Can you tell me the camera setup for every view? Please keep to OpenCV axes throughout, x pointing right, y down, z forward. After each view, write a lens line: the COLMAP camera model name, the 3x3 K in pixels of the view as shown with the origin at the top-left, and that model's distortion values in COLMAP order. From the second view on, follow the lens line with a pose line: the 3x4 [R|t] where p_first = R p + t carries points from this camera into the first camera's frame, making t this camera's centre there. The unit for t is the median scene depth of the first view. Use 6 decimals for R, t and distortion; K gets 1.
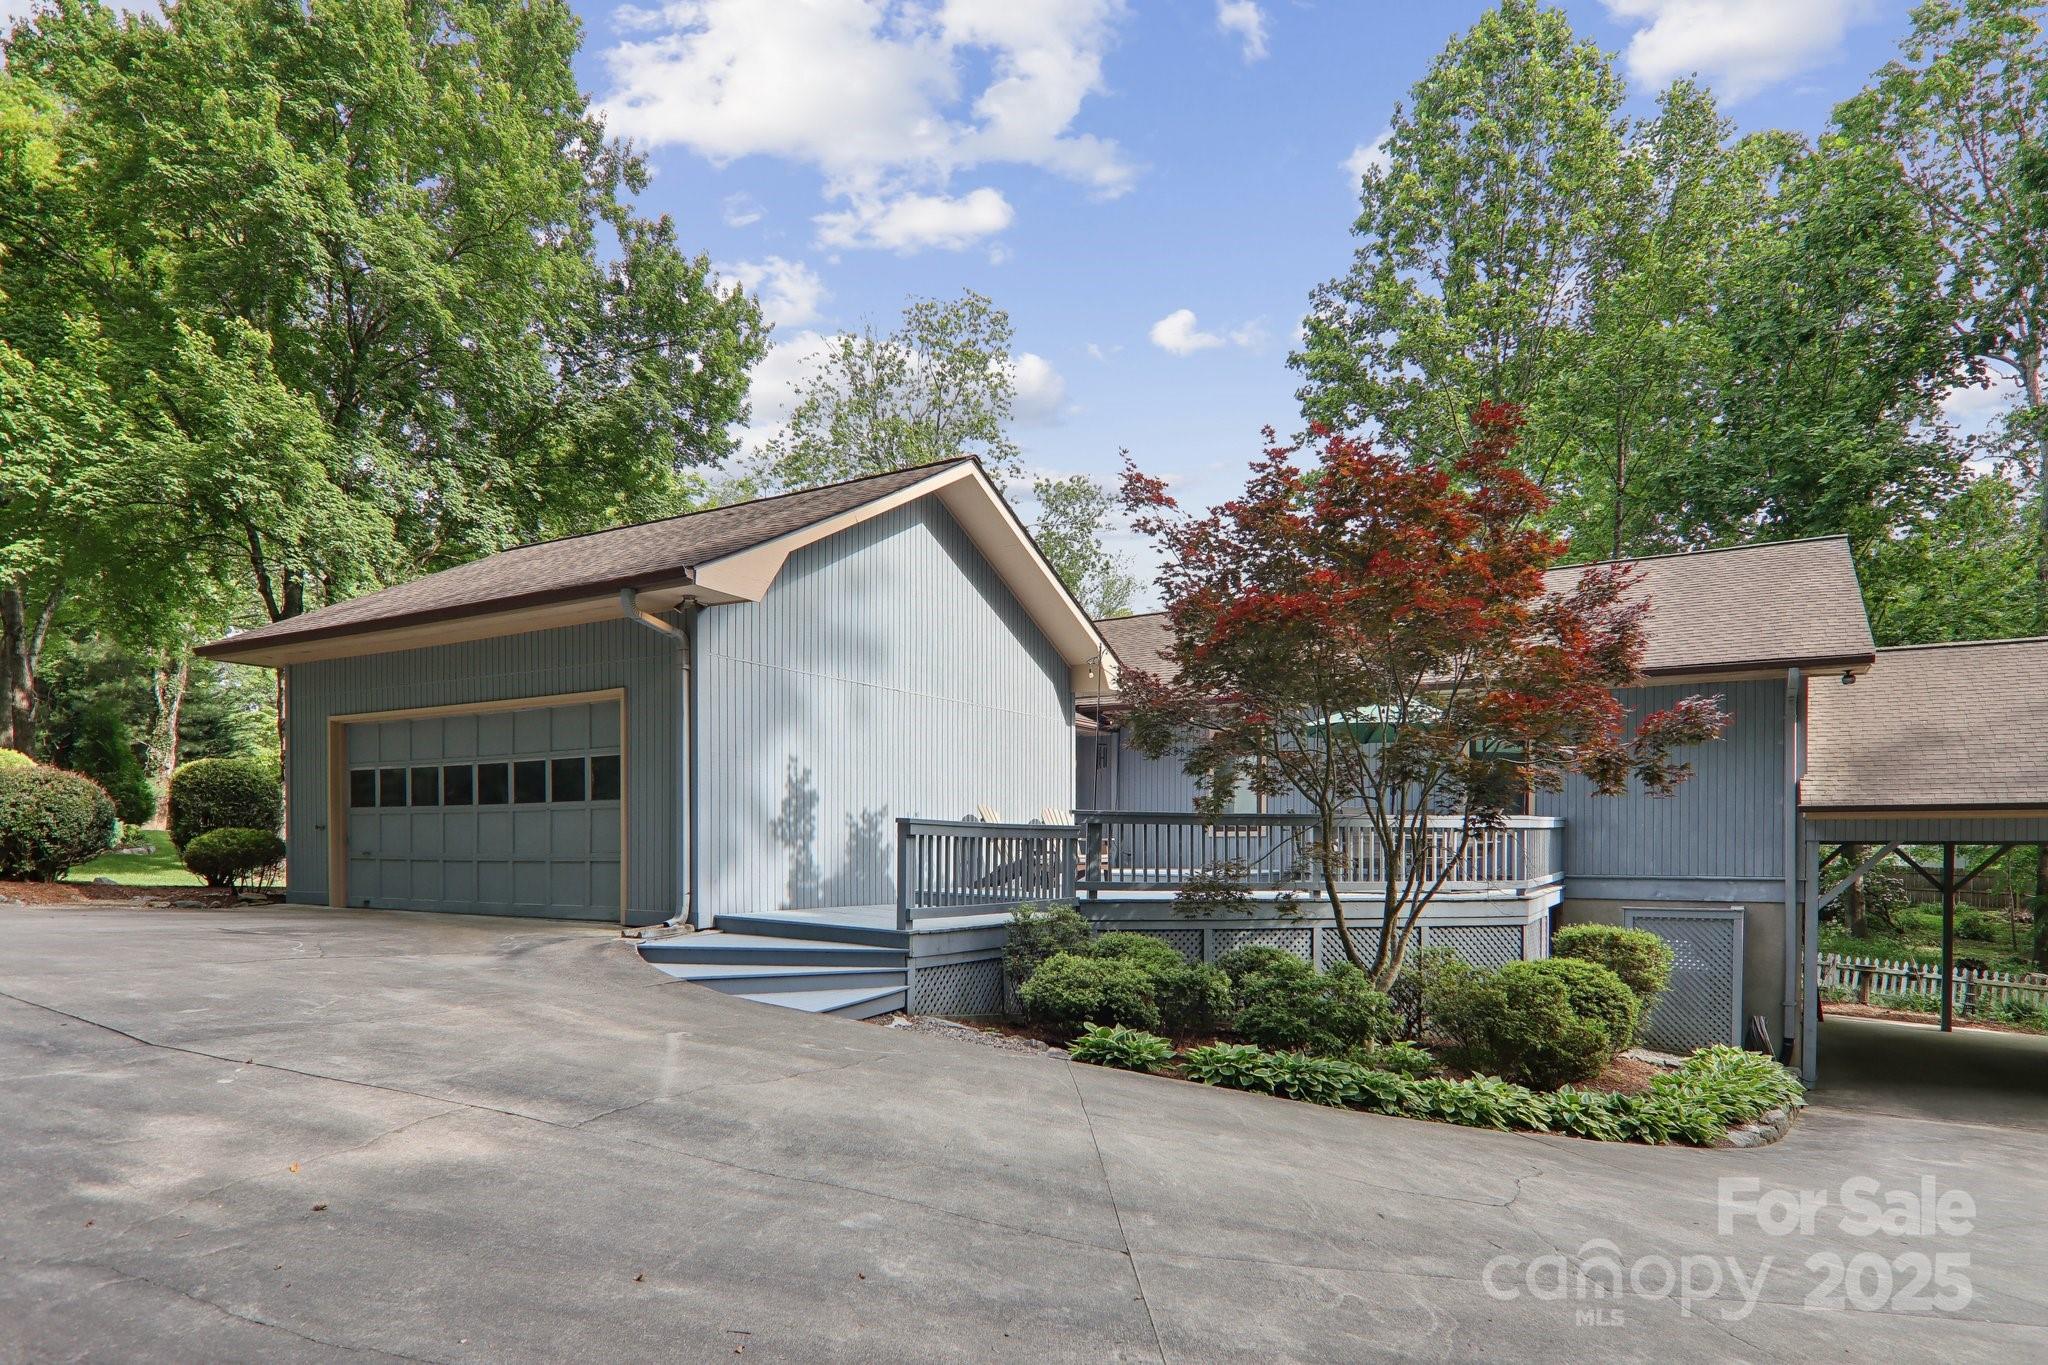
lens RADIAL K [[1158.6, 0, 995.3], [0, 1158.6, 780.9], [0, 0, 1]] dist [0.007543, -0.021653]
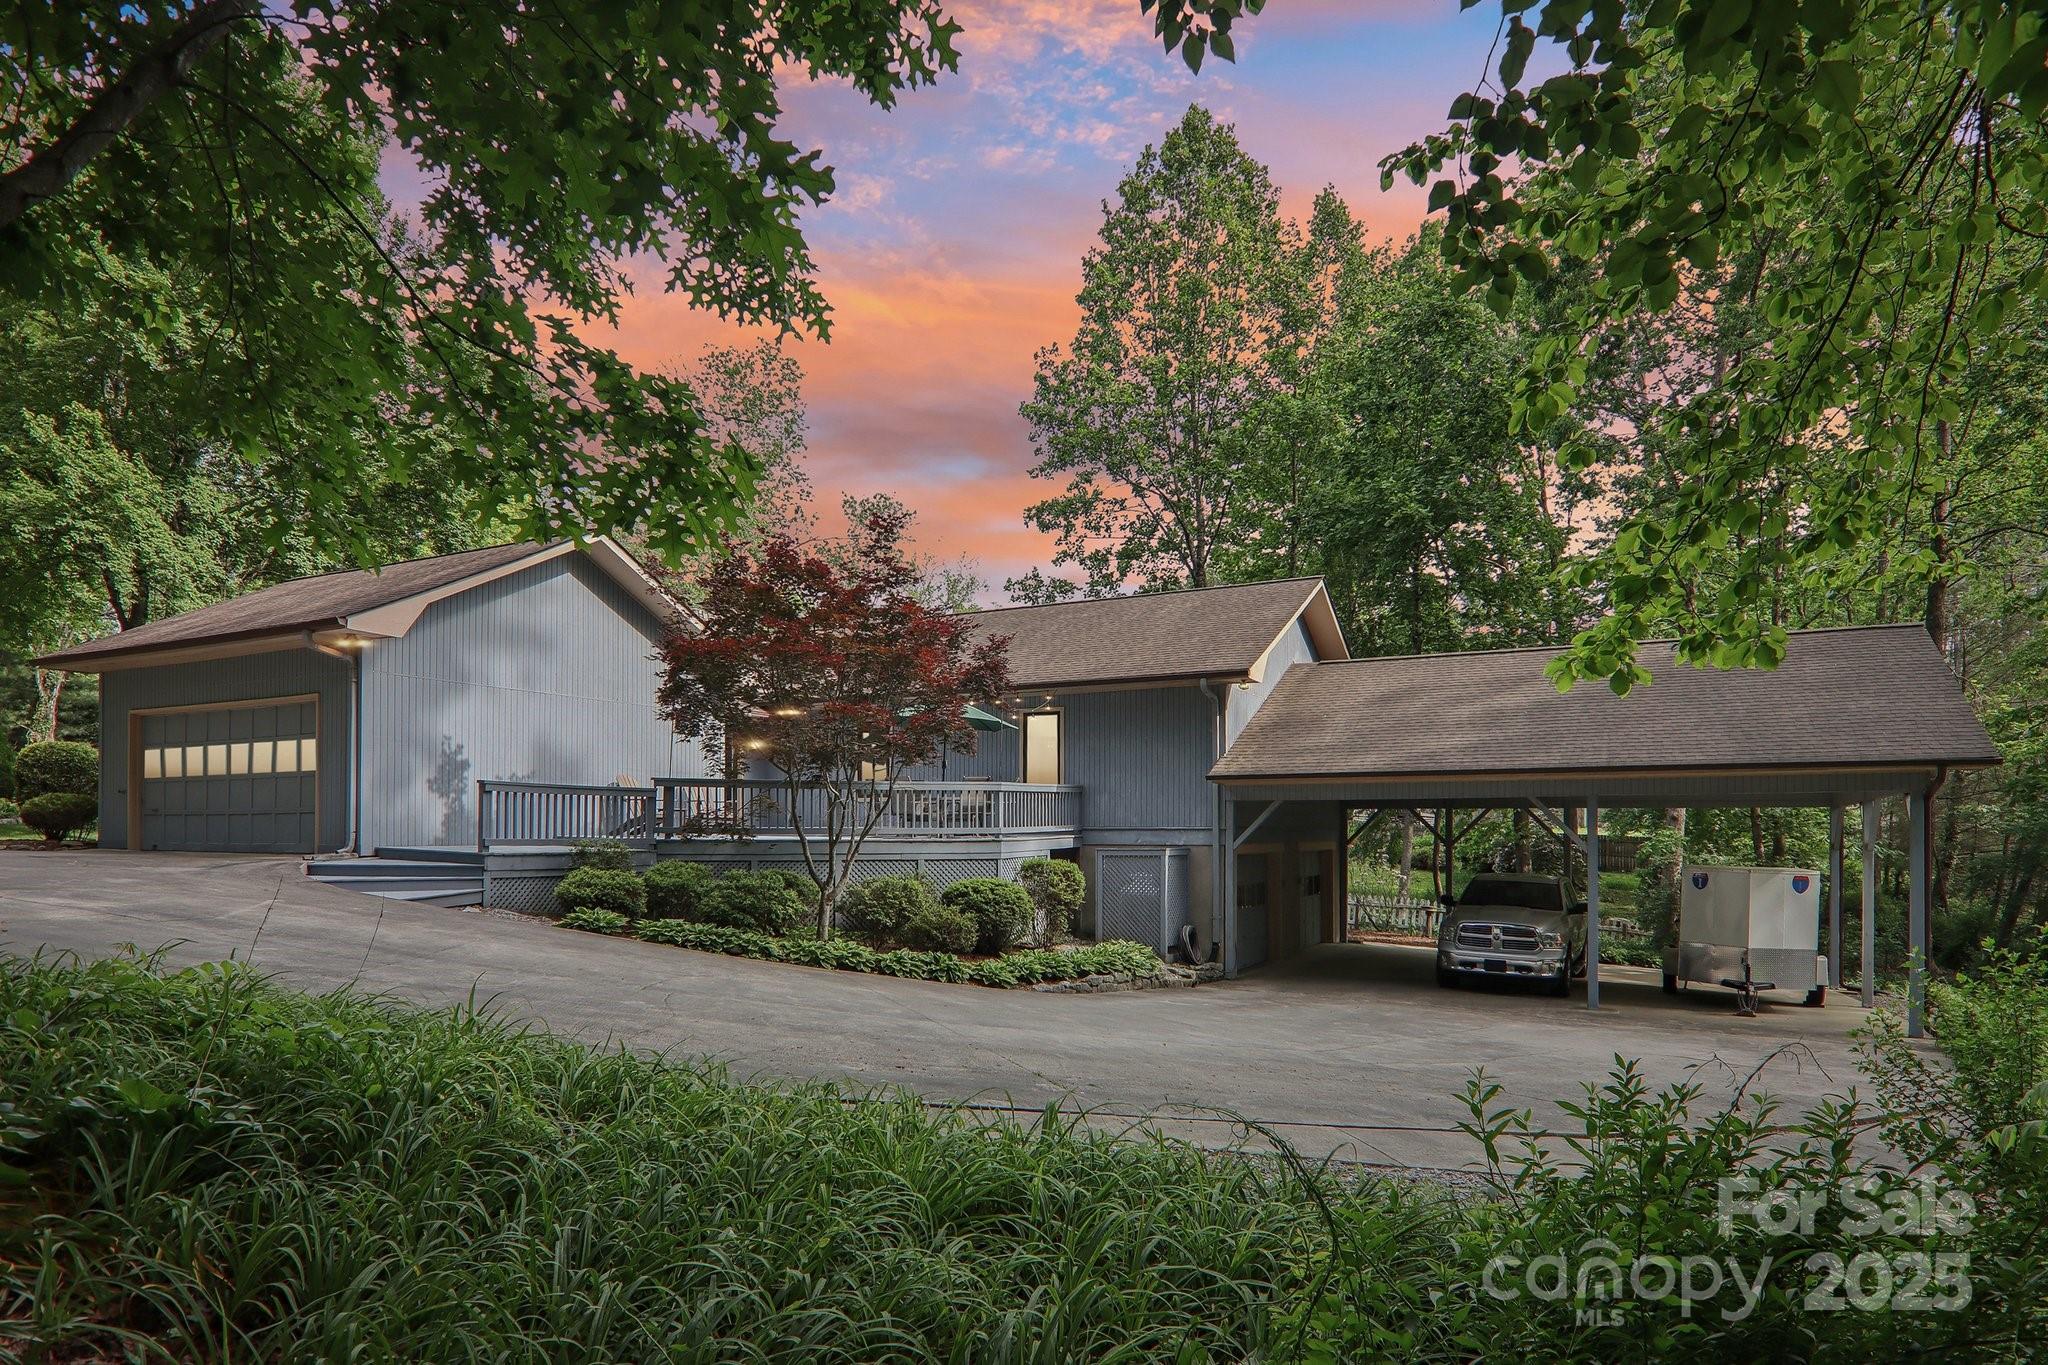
lens RADIAL K [[1158.6, 0, 1012.0], [0, 1158.6, 753.5], [0, 0, 1]] dist [0.007543, -0.021653]
pose [[0.998318, 0.000591, 0.057972, 0.358310], [-0.000135, 0.999969, -0.007869, 0.005329], [-0.057975, 0.007848, 0.998287, -0.391398]]
